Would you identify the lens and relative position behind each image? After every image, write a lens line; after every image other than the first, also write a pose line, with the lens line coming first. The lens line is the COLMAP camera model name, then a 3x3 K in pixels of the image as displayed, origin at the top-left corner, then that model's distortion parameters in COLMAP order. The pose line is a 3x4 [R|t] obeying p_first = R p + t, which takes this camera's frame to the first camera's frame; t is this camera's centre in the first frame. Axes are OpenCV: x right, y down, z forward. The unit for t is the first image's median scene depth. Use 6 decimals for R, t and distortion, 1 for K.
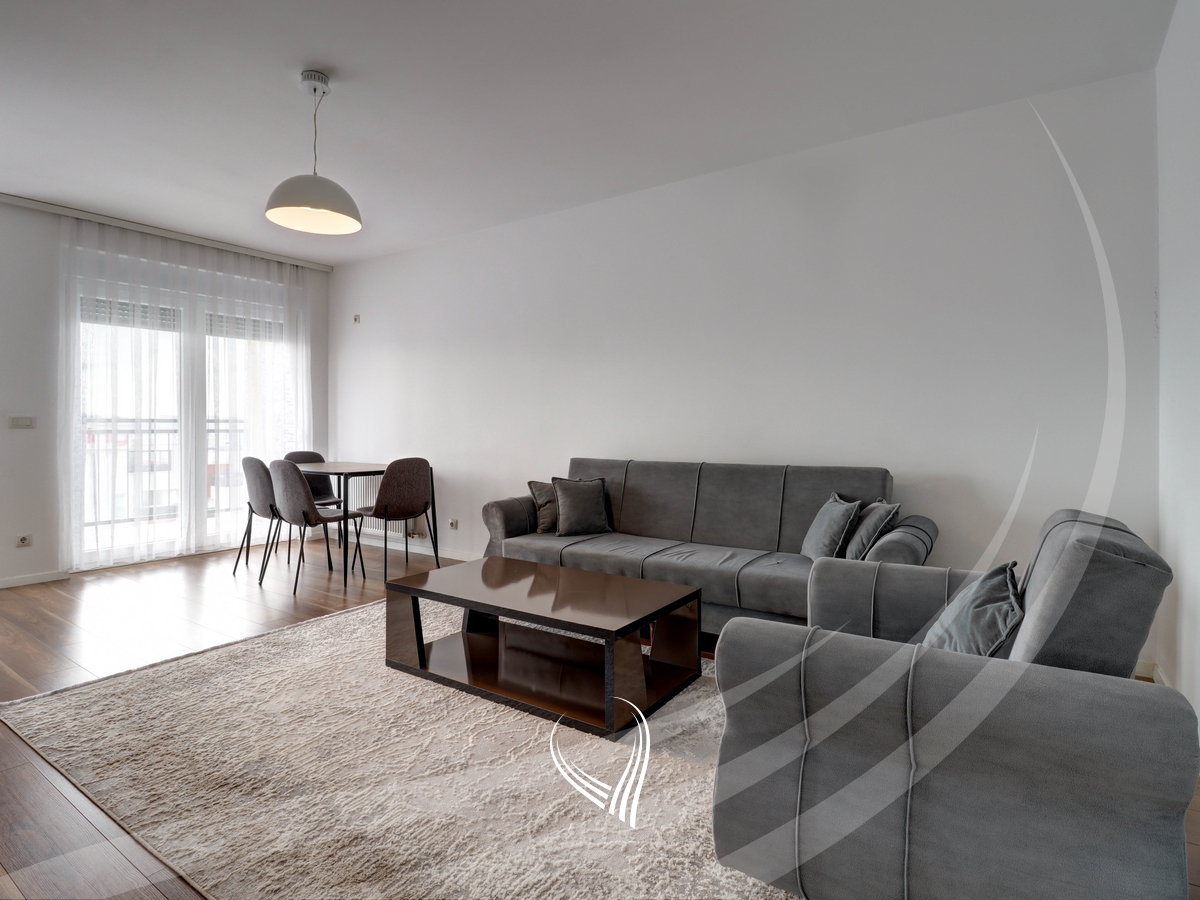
lens RADIAL K [[629.6, 0, 608.2], [0, 629.6, 437.6], [0, 0, 1]] dist [0.002038, -0.015398]
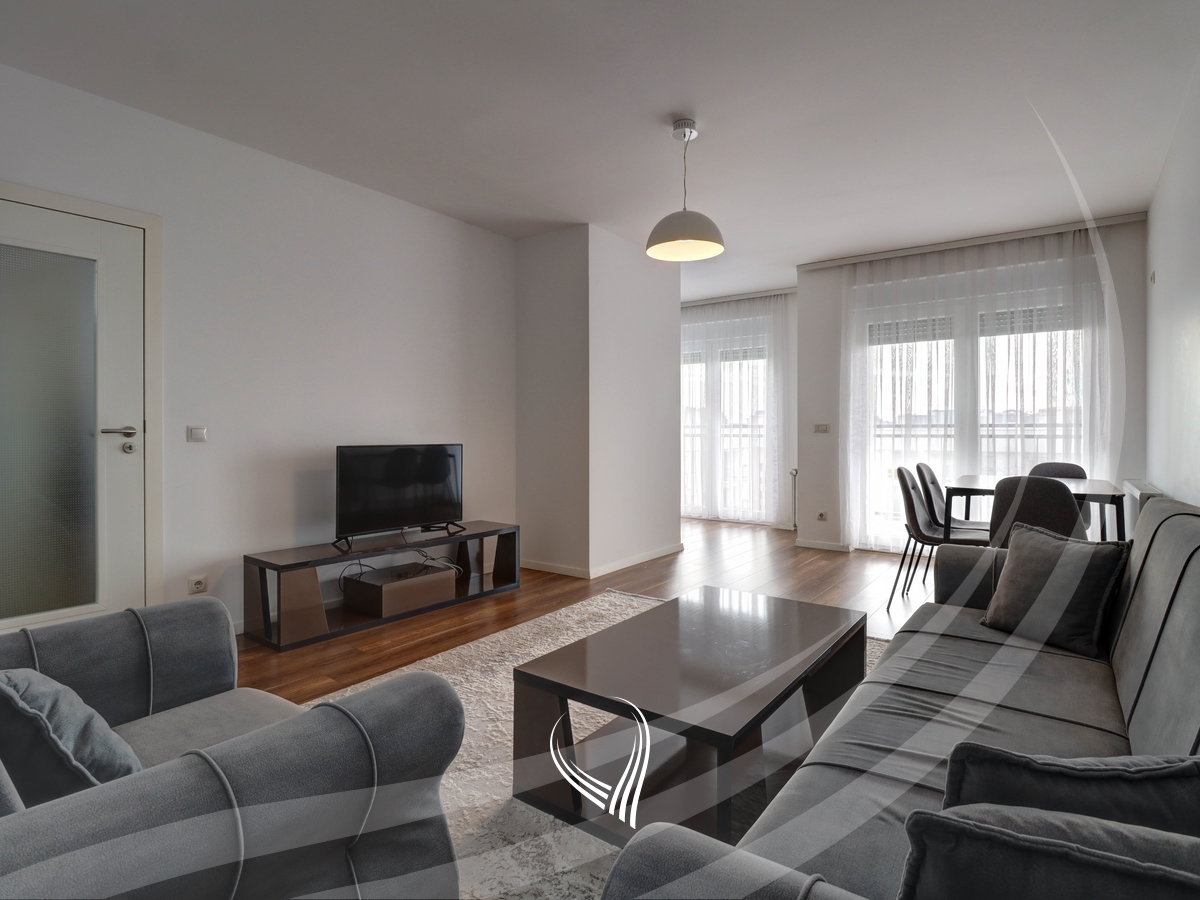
lens RADIAL K [[629.6, 0, 608.2], [0, 629.6, 437.6], [0, 0, 1]] dist [0.002038, -0.015398]
pose [[-0.043476, 0.008798, -0.999016, 0.391332], [-0.017756, 0.999796, 0.009578, -0.008122], [0.998897, 0.018155, -0.043311, 0.525922]]
